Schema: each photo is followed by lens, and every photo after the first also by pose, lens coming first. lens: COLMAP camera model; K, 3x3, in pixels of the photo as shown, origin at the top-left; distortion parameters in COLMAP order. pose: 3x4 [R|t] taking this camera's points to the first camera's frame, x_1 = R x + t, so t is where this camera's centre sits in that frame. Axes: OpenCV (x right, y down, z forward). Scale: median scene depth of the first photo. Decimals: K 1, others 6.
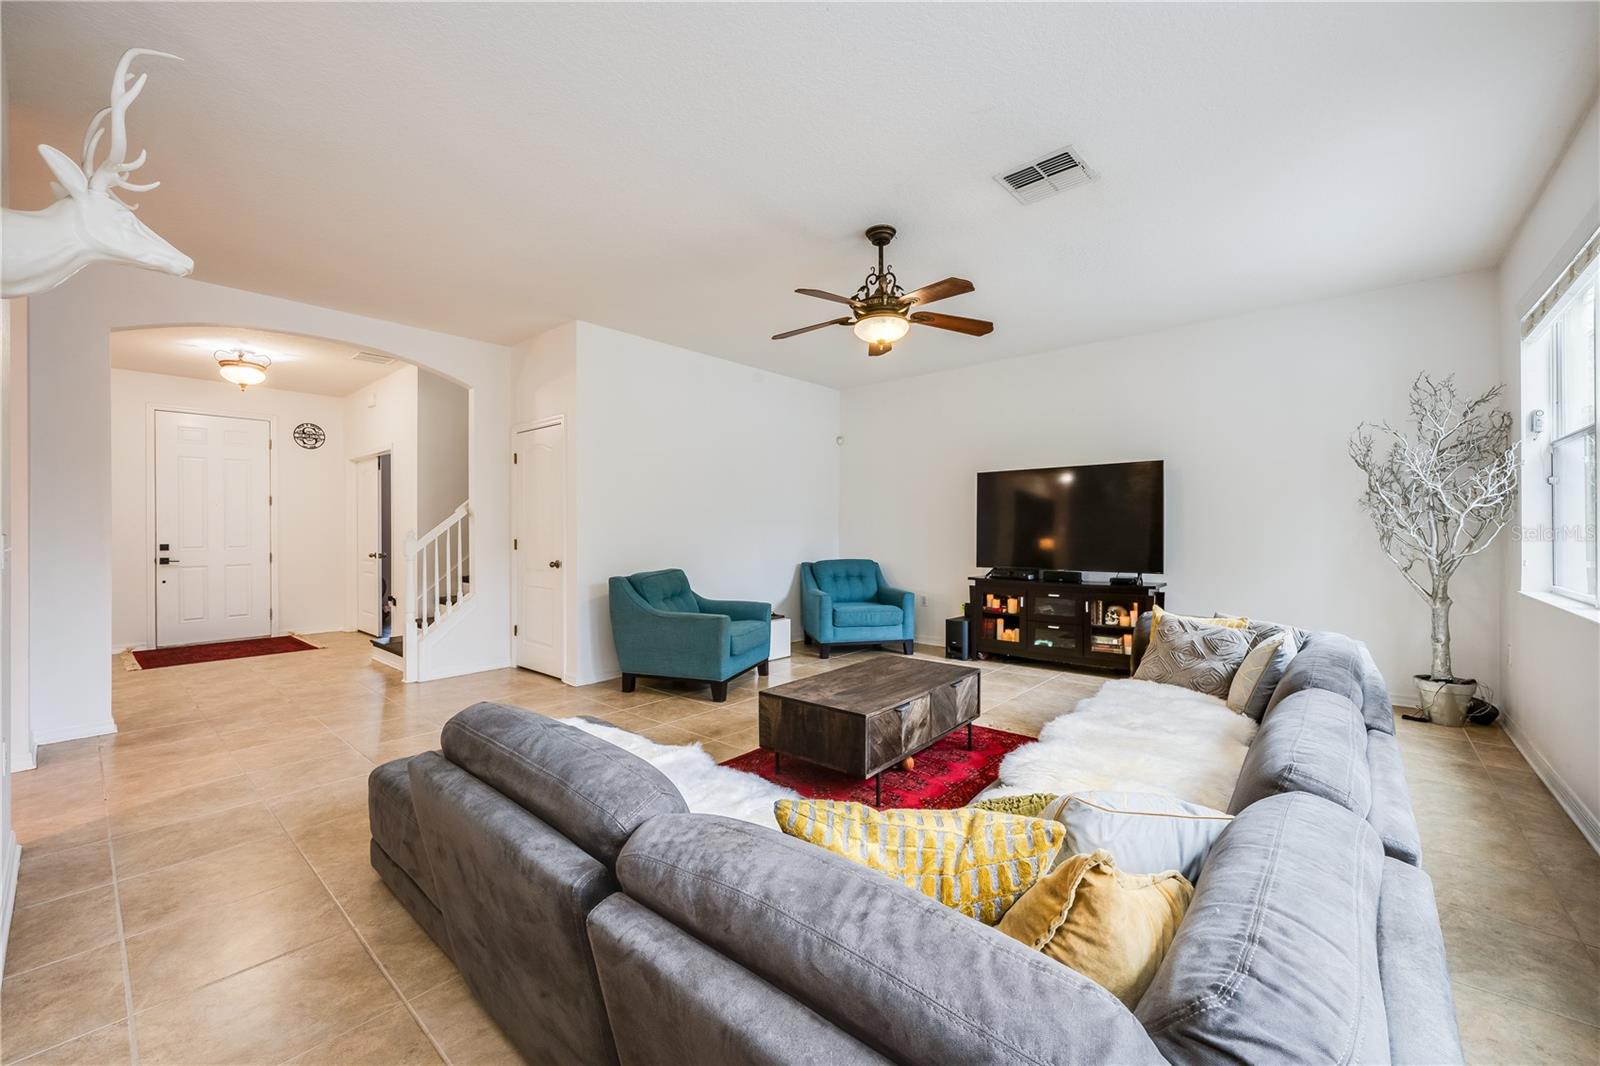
lens RADIAL K [[634.2, 0, 796.5], [0, 634.2, 526.3], [0, 0, 1]] dist [0.000447, -0.000012]
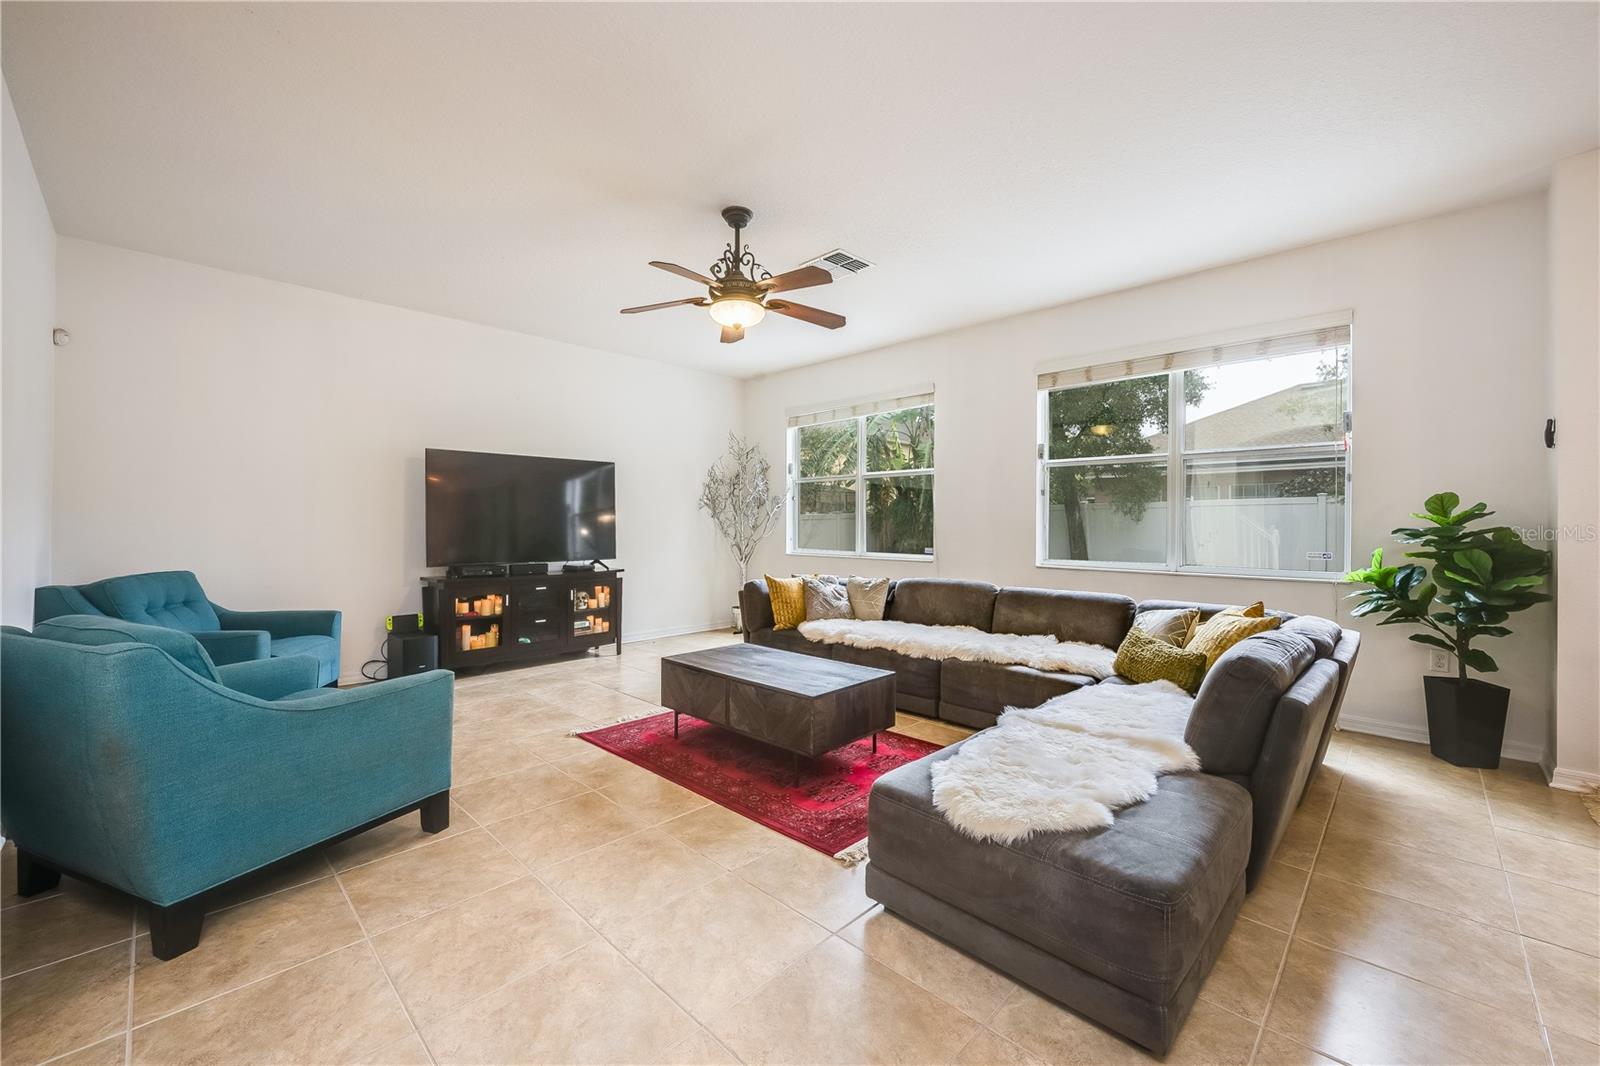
lens RADIAL K [[634.2, 0, 796.5], [0, 634.2, 526.3], [0, 0, 1]] dist [0.000447, -0.000012]
pose [[0.051927, 0.000628, 0.998651, -0.585584], [-0.007912, 0.999969, -0.000217, 0.011812], [-0.998620, -0.007890, 0.051930, 0.598685]]
